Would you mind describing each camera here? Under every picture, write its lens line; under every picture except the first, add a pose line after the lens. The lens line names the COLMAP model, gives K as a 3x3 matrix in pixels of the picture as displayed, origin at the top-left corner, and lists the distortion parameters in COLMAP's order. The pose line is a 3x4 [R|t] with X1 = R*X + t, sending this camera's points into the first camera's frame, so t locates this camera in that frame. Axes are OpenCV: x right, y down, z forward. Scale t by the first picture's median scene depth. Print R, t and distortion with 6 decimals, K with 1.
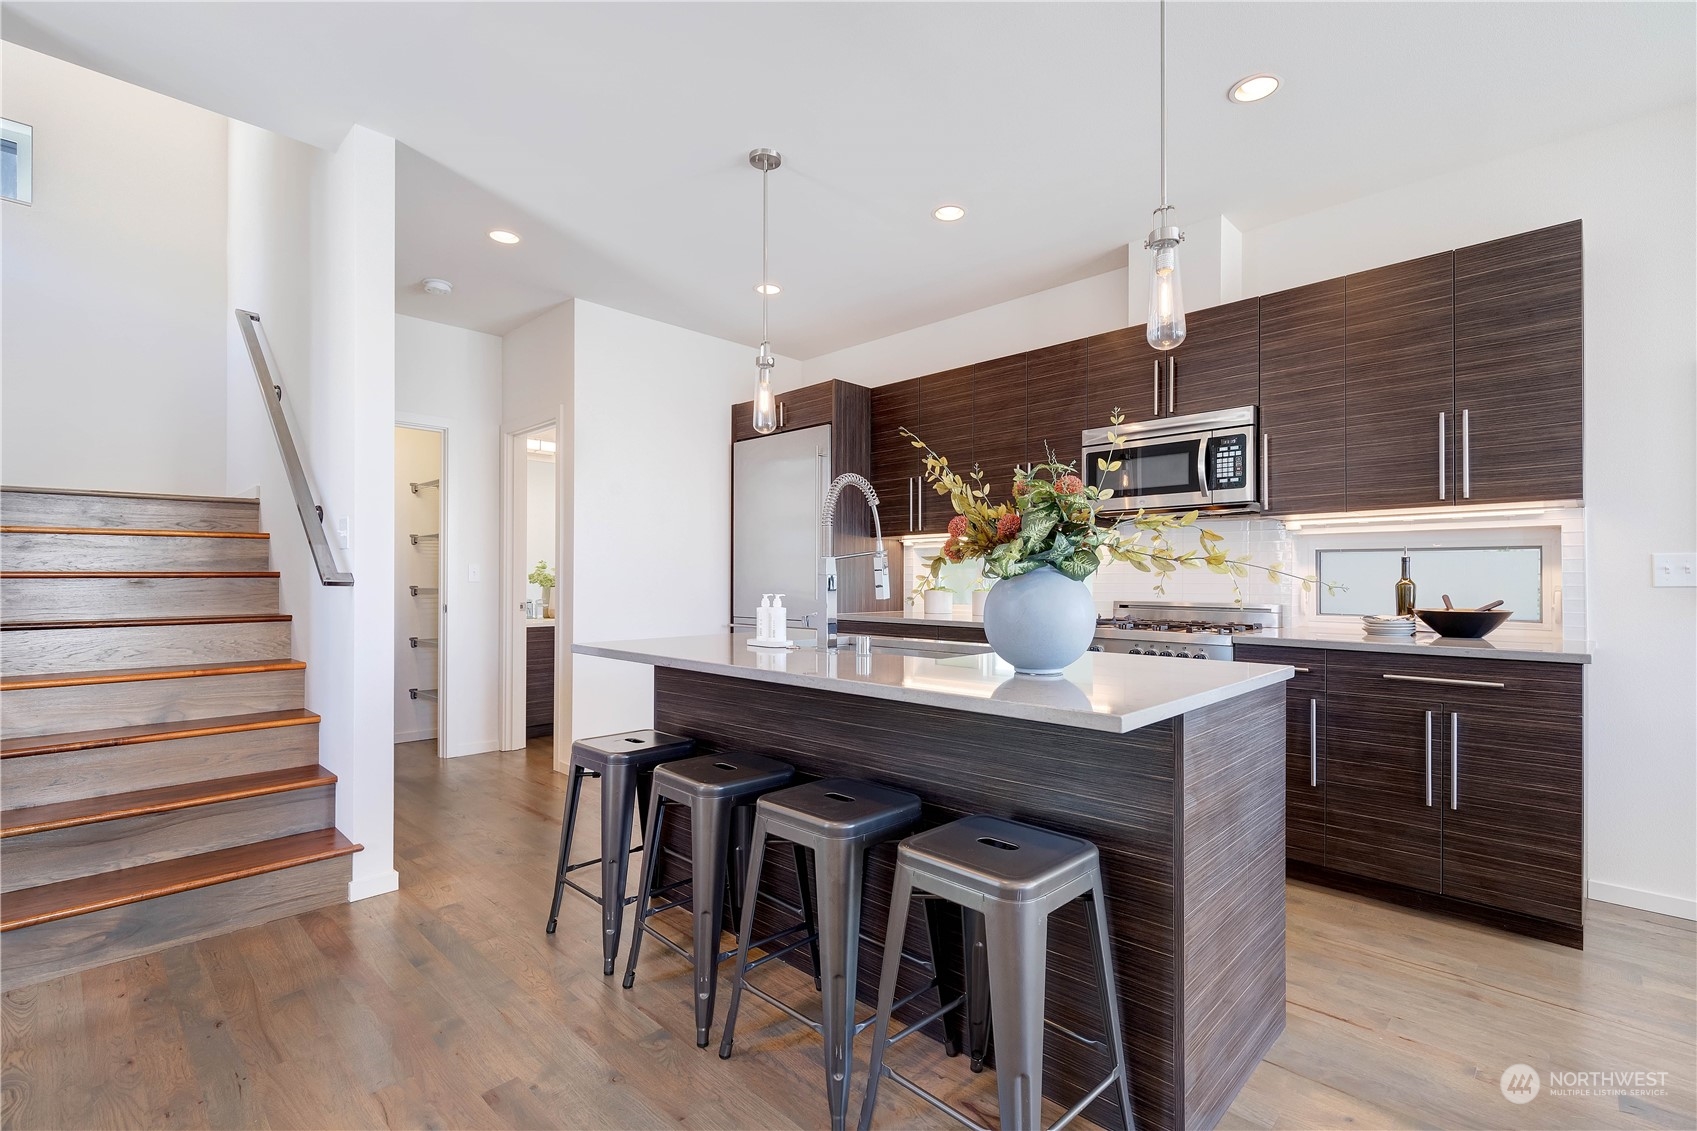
lens RADIAL K [[776.8, 0, 881.5], [0, 776.8, 579.4], [0, 0, 1]] dist [0.012444, -0.000977]
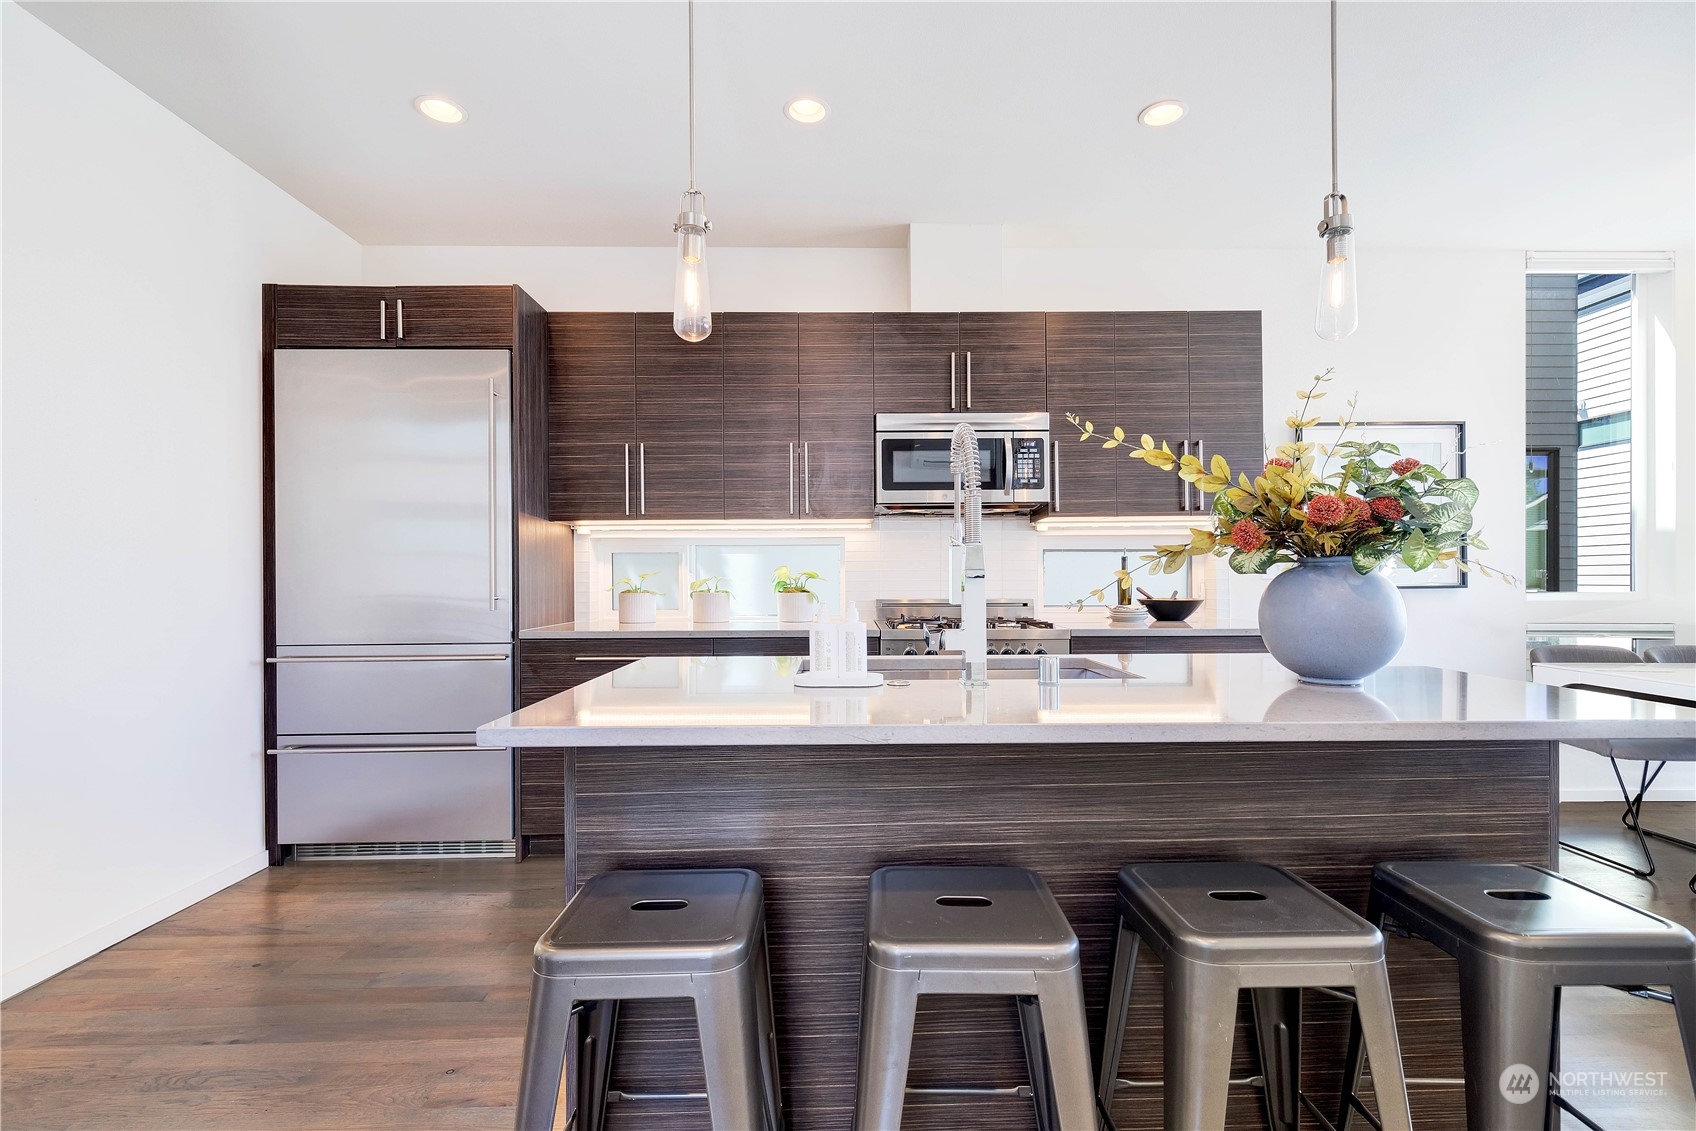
lens RADIAL K [[776.4, 0, 847.0], [0, 776.4, 563.1], [0, 0, 1]] dist [0.012444, -0.000977]
pose [[0.713636, 0.005433, 0.700496, -0.459413], [0.007334, 0.999857, -0.015227, -0.003152], [-0.700479, 0.016004, 0.713494, 0.434199]]
